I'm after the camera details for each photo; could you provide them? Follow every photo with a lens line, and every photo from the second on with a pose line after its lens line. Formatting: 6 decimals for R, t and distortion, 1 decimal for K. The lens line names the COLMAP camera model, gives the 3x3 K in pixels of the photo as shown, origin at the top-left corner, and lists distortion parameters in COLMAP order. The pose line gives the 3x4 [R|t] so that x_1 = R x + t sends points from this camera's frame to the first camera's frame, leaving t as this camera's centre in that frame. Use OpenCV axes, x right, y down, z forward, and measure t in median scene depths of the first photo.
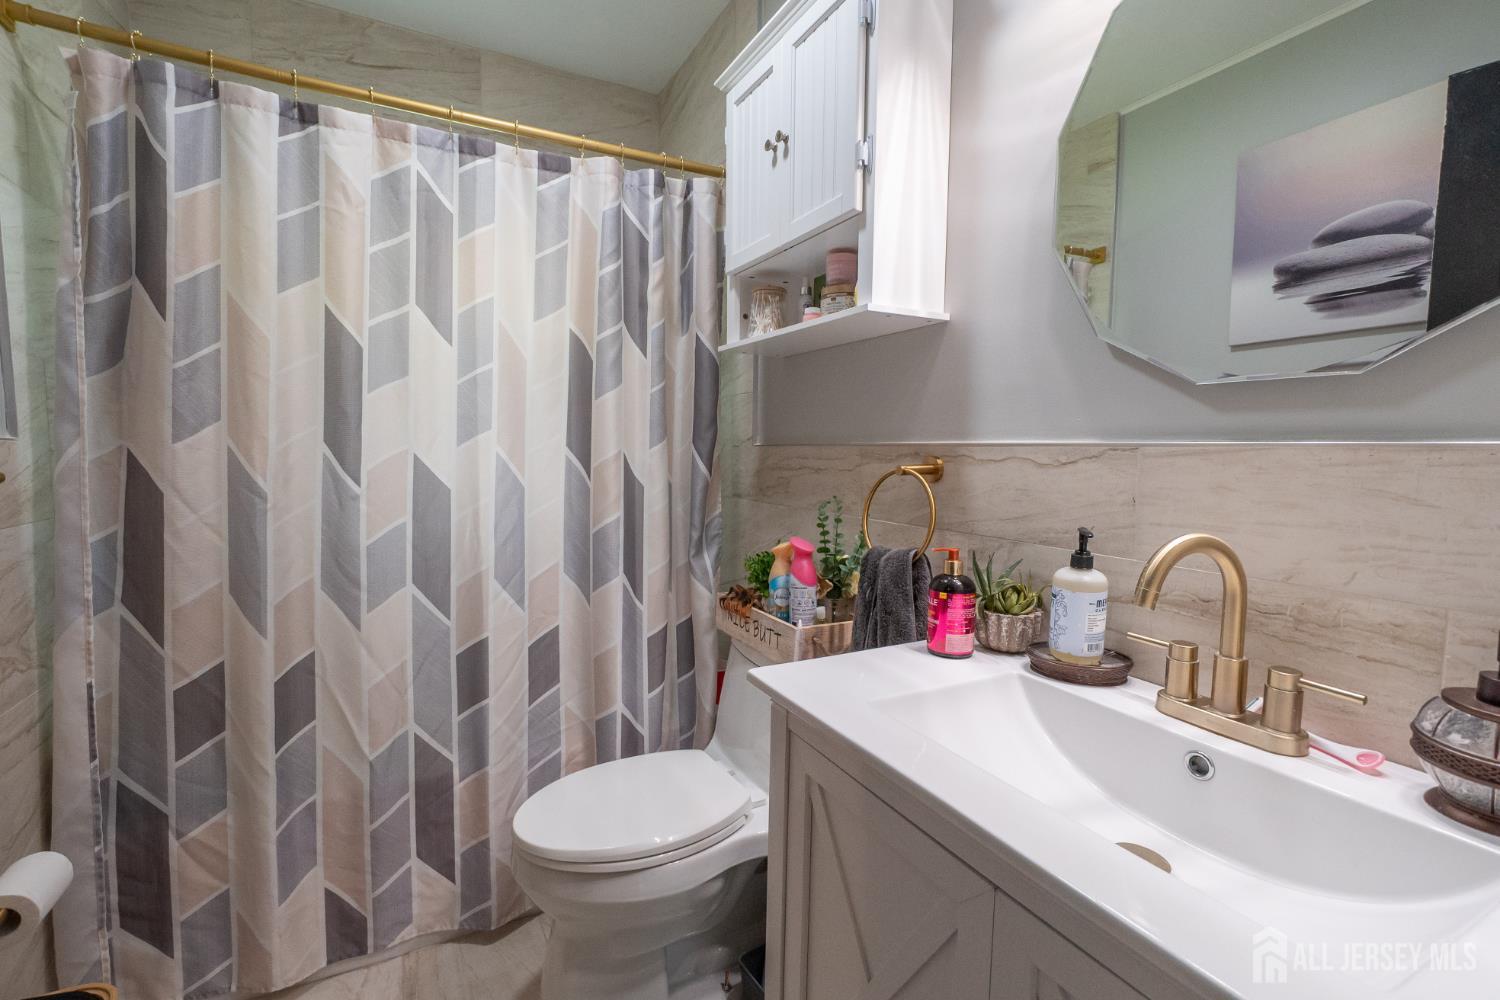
lens RADIAL K [[661.4, 0, 751.1], [0, 661.4, 494.1], [0, 0, 1]] dist [0.005390, -0.004863]
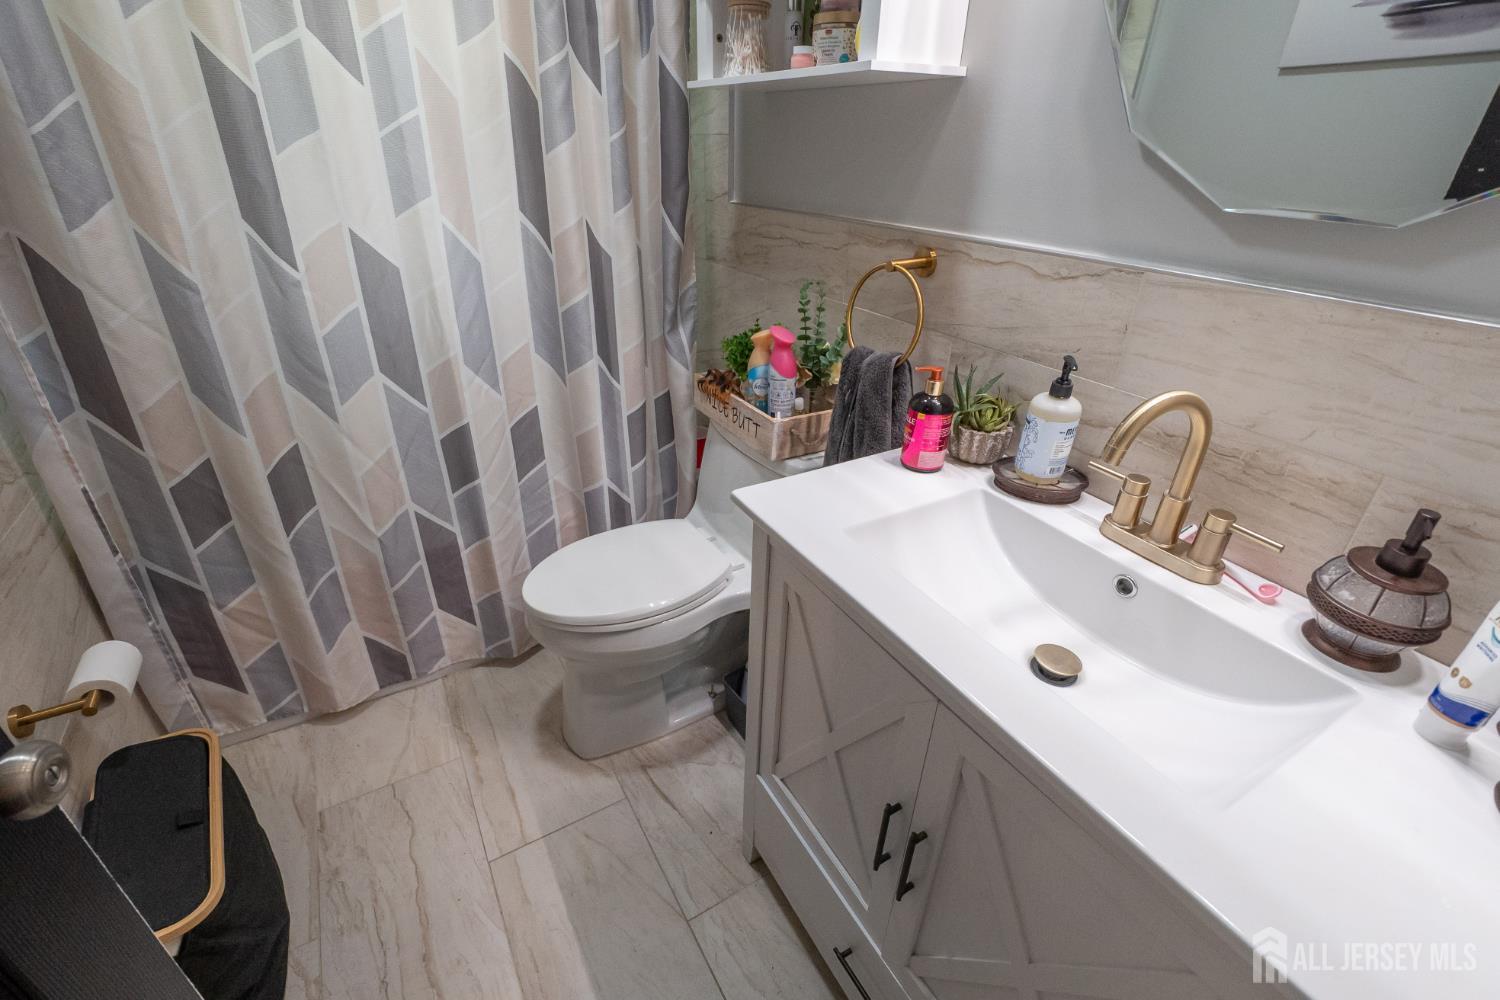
lens RADIAL K [[661.4, 0, 750.7], [0, 661.4, 502.2], [0, 0, 1]] dist [0.005390, -0.004863]
pose [[0.999187, -0.011564, 0.038626, -0.010010], [-0.005534, 0.909587, 0.415476, -0.106237], [-0.039938, -0.415352, 0.908784, 0.019494]]
